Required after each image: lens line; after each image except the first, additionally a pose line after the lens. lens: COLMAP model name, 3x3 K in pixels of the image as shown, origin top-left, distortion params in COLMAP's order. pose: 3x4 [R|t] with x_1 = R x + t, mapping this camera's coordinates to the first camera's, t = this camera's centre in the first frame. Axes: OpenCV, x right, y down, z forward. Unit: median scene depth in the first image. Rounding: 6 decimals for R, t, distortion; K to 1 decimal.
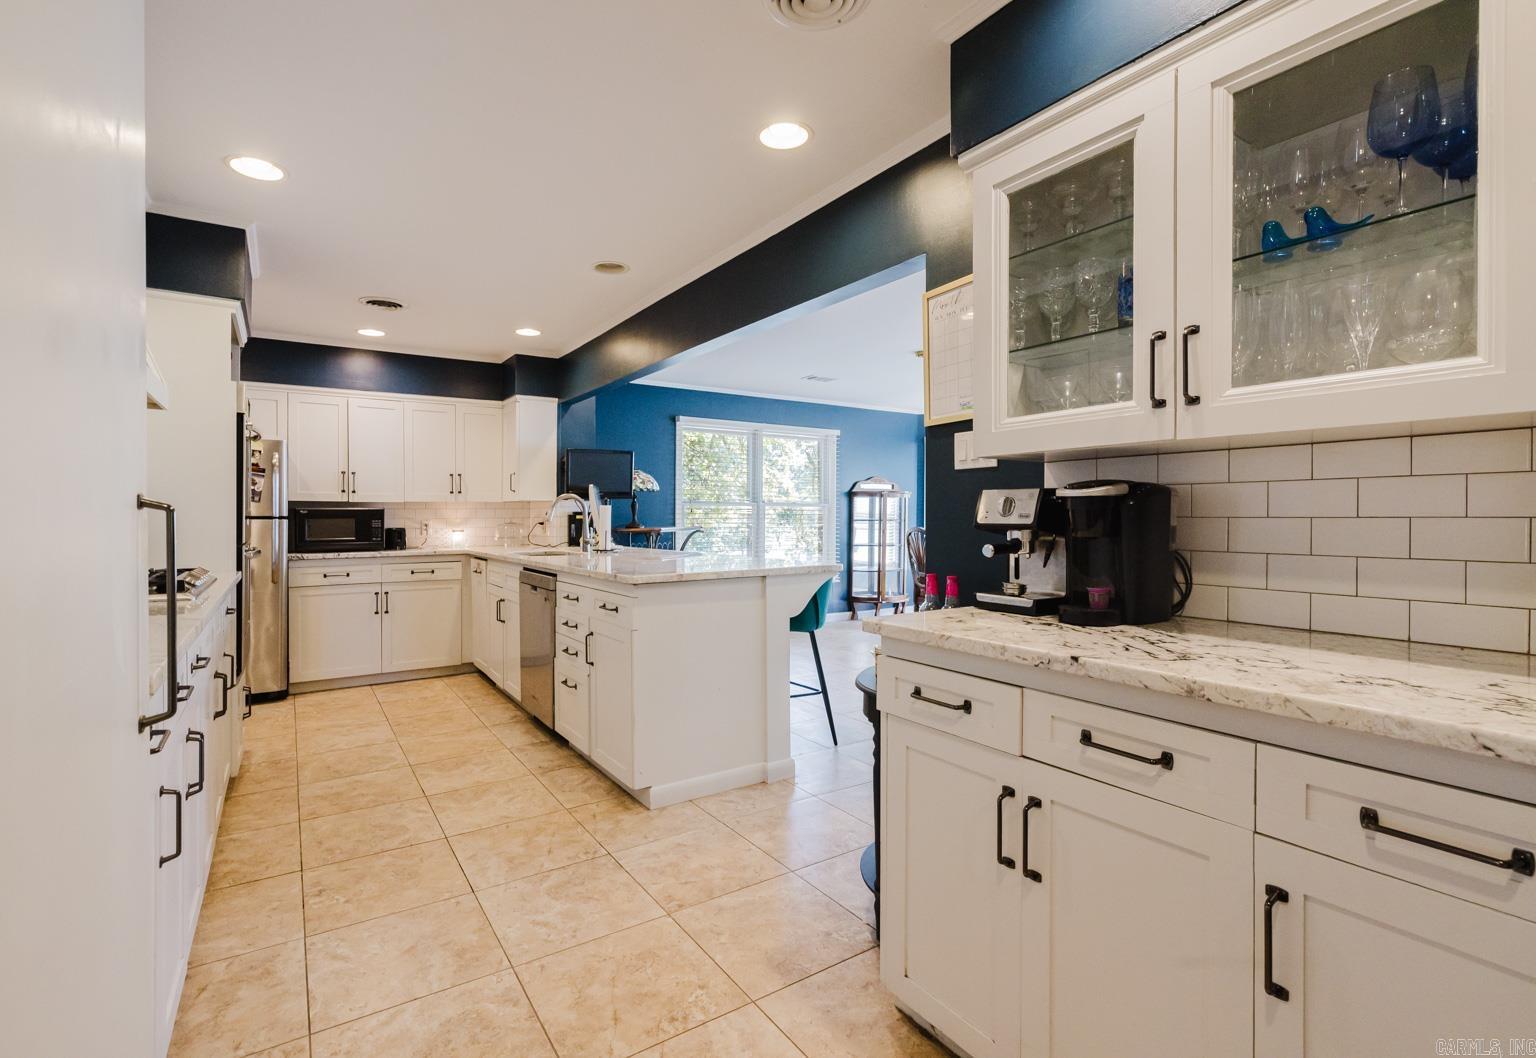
lens RADIAL K [[720.7, 0, 743.4], [0, 720.7, 522.2], [0, 0, 1]] dist [-0.000807, 0.000082]
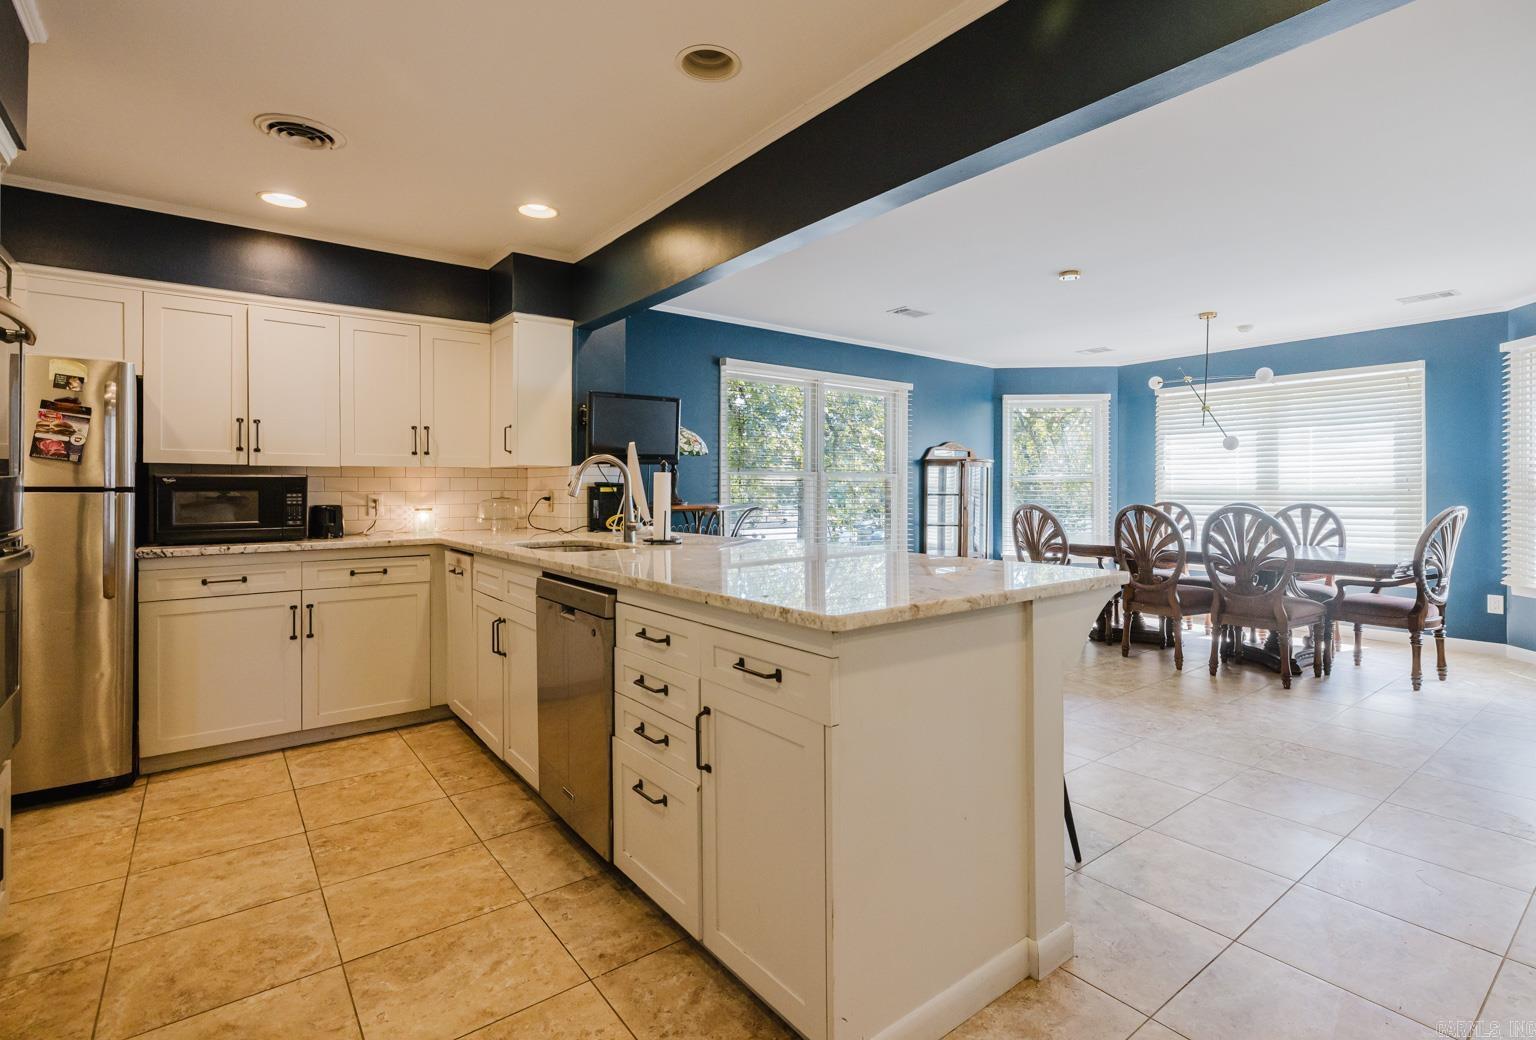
lens RADIAL K [[739.2, 0, 801.5], [0, 739.2, 495.3], [0, 0, 1]] dist [0.000226, 0.000425]
pose [[0.993966, 0.001942, 0.109671, -0.129262], [-0.001947, 0.999998, -0.000064, -0.002323], [-0.109670, -0.000150, 0.993968, 0.291485]]
